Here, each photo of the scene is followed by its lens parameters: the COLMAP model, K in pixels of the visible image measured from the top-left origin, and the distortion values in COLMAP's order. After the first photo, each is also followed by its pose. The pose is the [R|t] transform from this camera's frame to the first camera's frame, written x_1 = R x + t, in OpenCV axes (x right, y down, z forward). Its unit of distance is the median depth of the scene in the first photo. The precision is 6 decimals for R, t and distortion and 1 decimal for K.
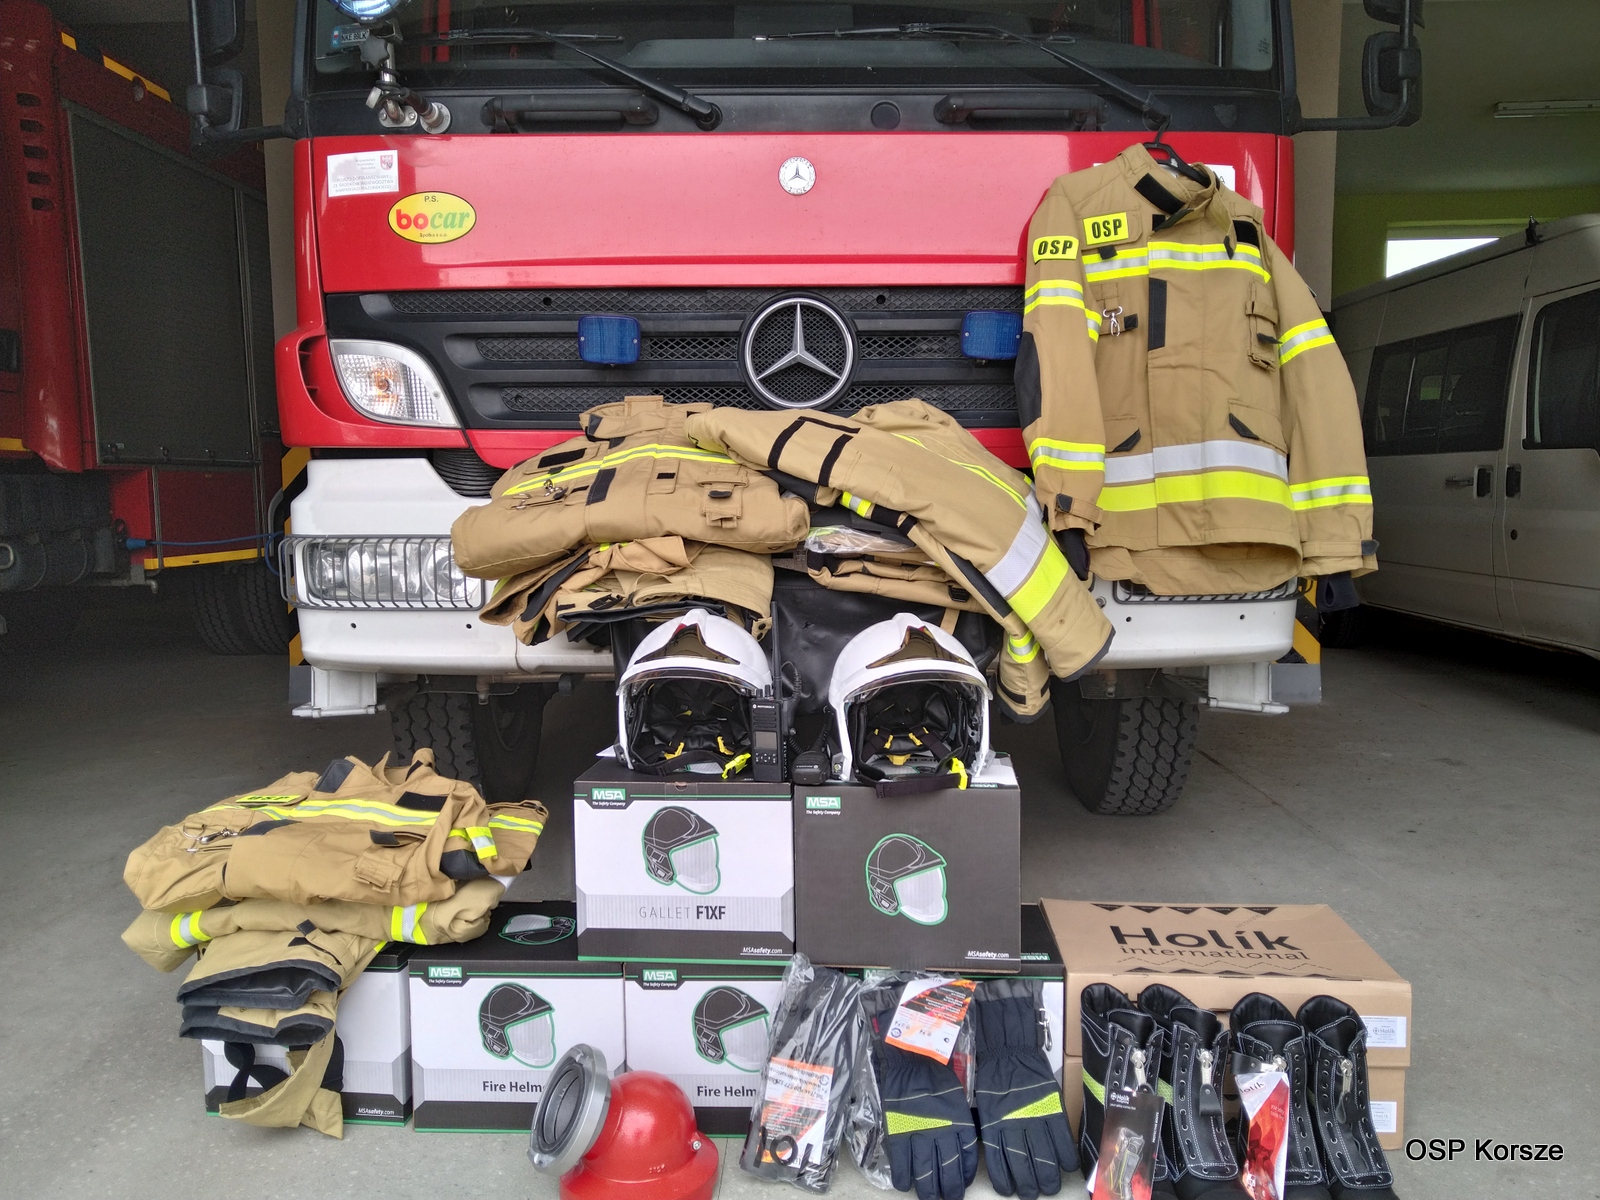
lens RADIAL K [[1233.1, 0, 806.3], [0, 1233.1, 596.8], [0, 0, 1]] dist [0.070523, -0.113481]
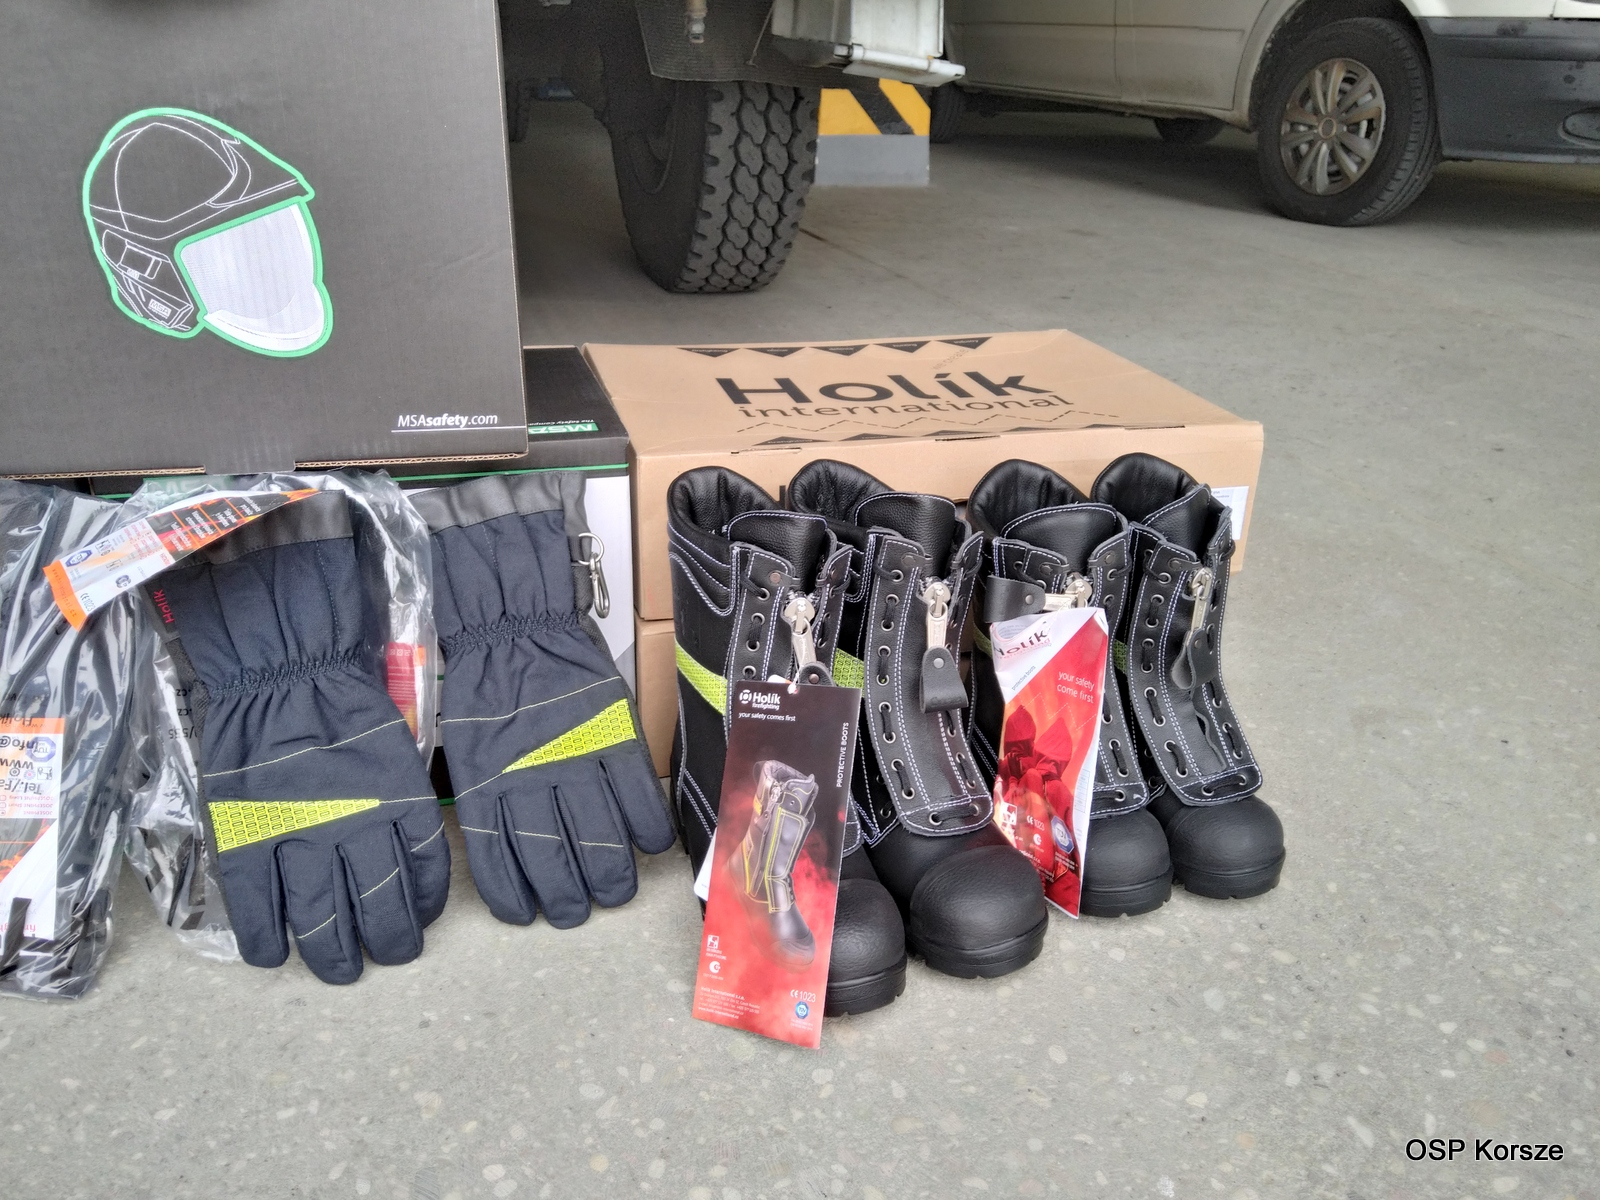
lens RADIAL K [[1233.1, 0, 806.3], [0, 1233.1, 596.8], [0, 0, 1]] dist [0.070523, -0.113481]
pose [[0.943211, -0.104401, 0.315363, 0.119981], [-0.007504, 0.942393, 0.334423, 0.199765], [-0.332110, -0.317798, 0.888092, 0.558628]]
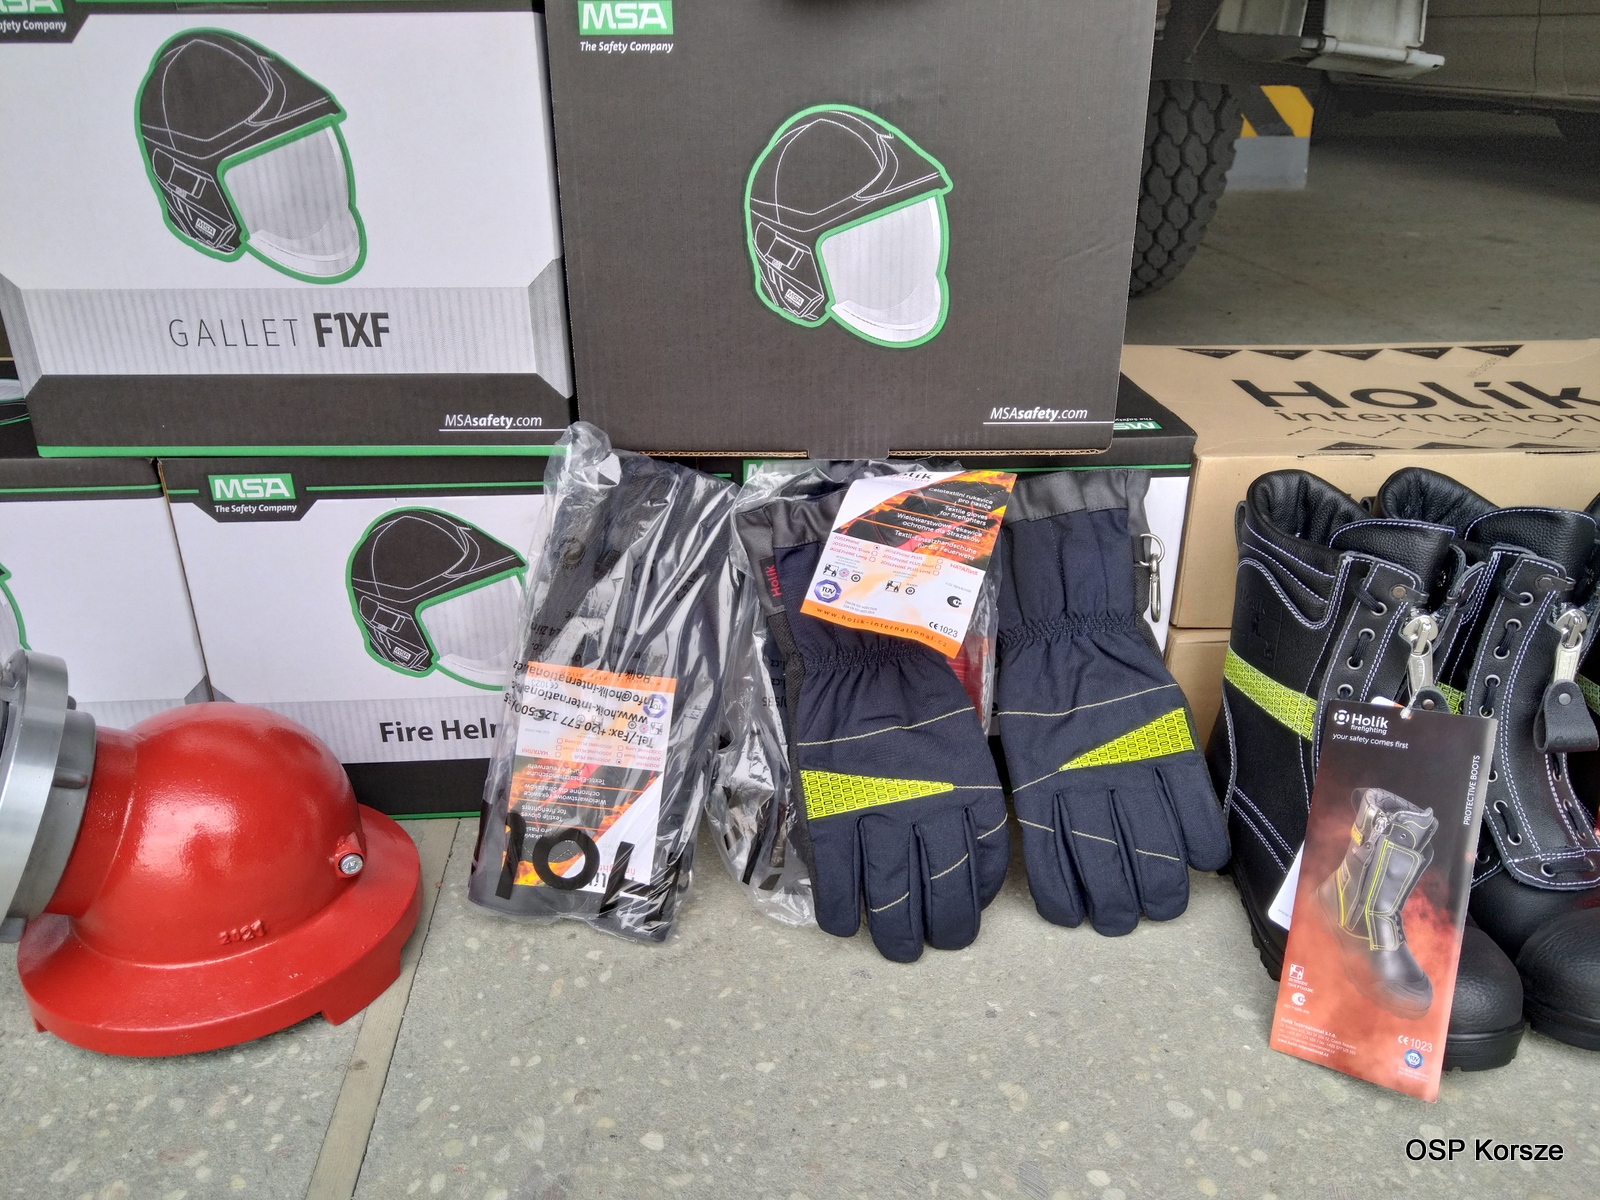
lens RADIAL K [[1233.1, 0, 806.3], [0, 1233.1, 596.8], [0, 0, 1]] dist [0.070523, -0.113481]
pose [[0.994550, -0.036031, 0.097841, 0.024866], [0.001869, 0.944404, 0.328781, 0.205456], [-0.104247, -0.326806, 0.939324, 0.584747]]
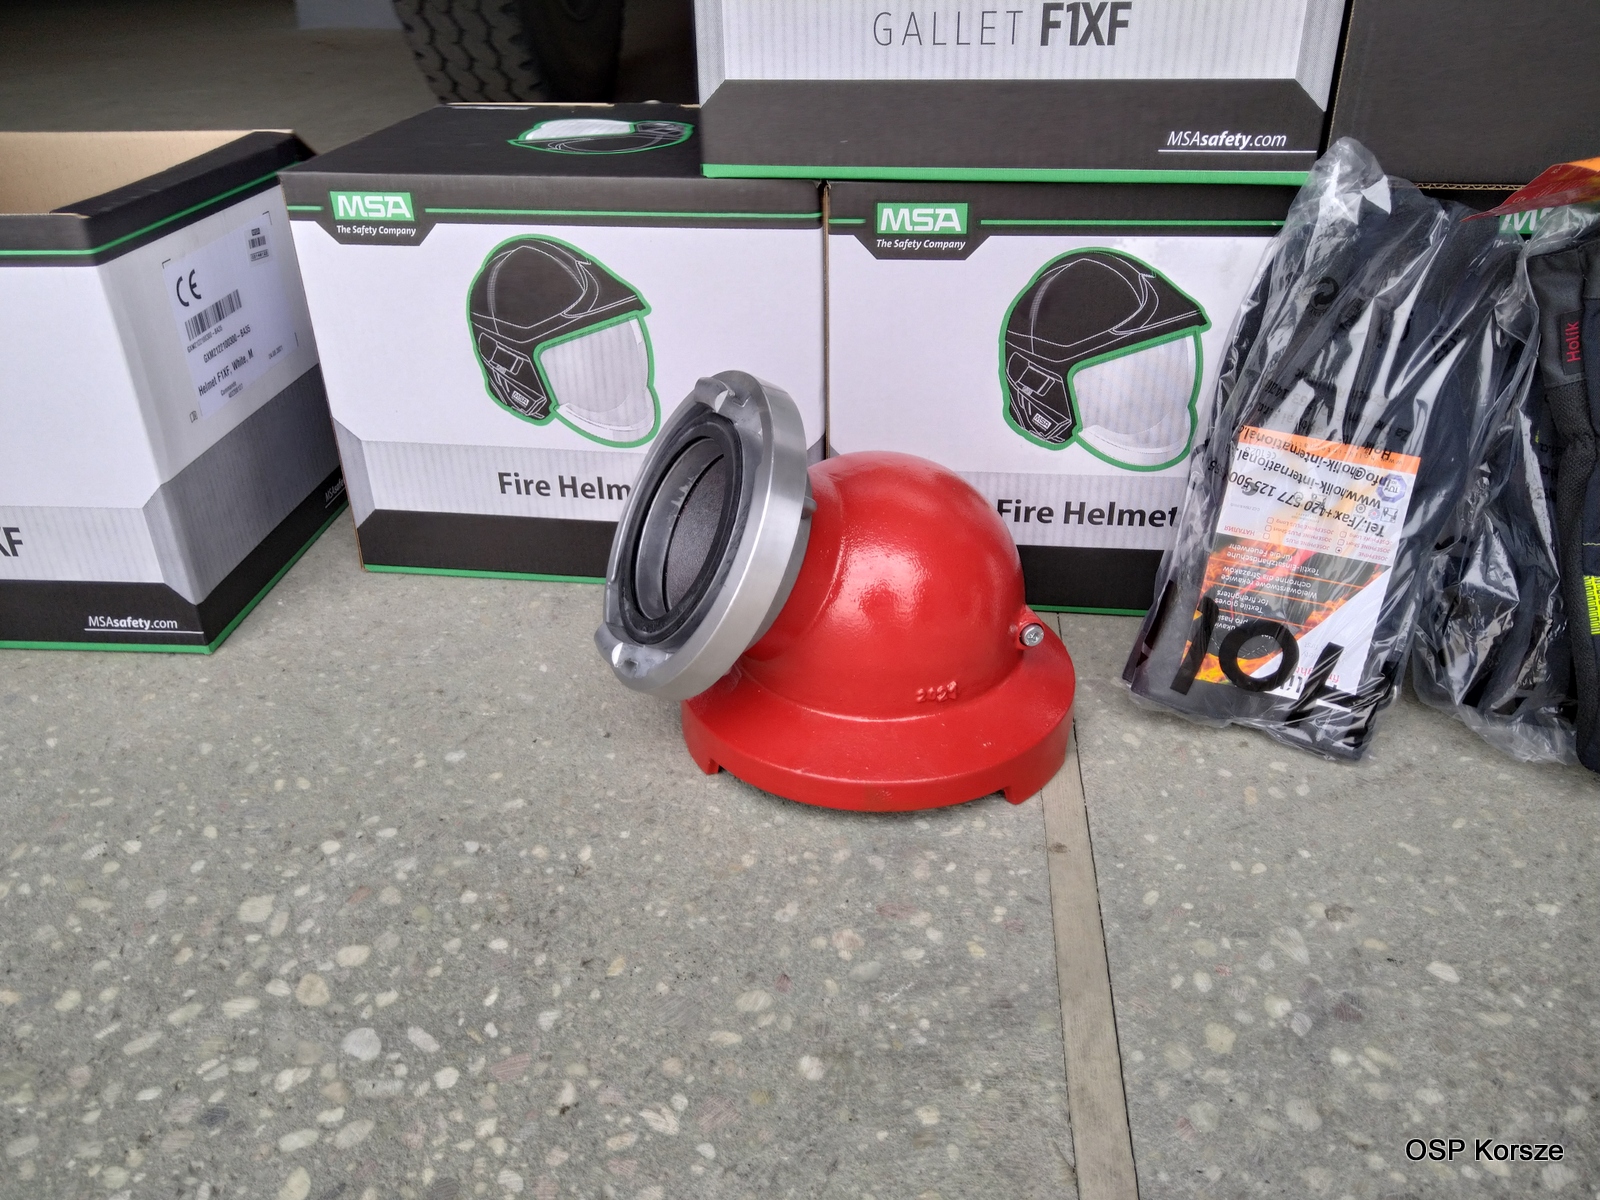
lens RADIAL K [[1238.2, 0, 792.9], [0, 1238.2, 595.4], [0, 0, 1]] dist [0.064258, -0.093094]
pose [[0.995768, 0.038623, -0.083392, -0.122409], [-0.000773, 0.910892, 0.412644, 0.256516], [0.091898, -0.410833, 0.907067, 0.615872]]
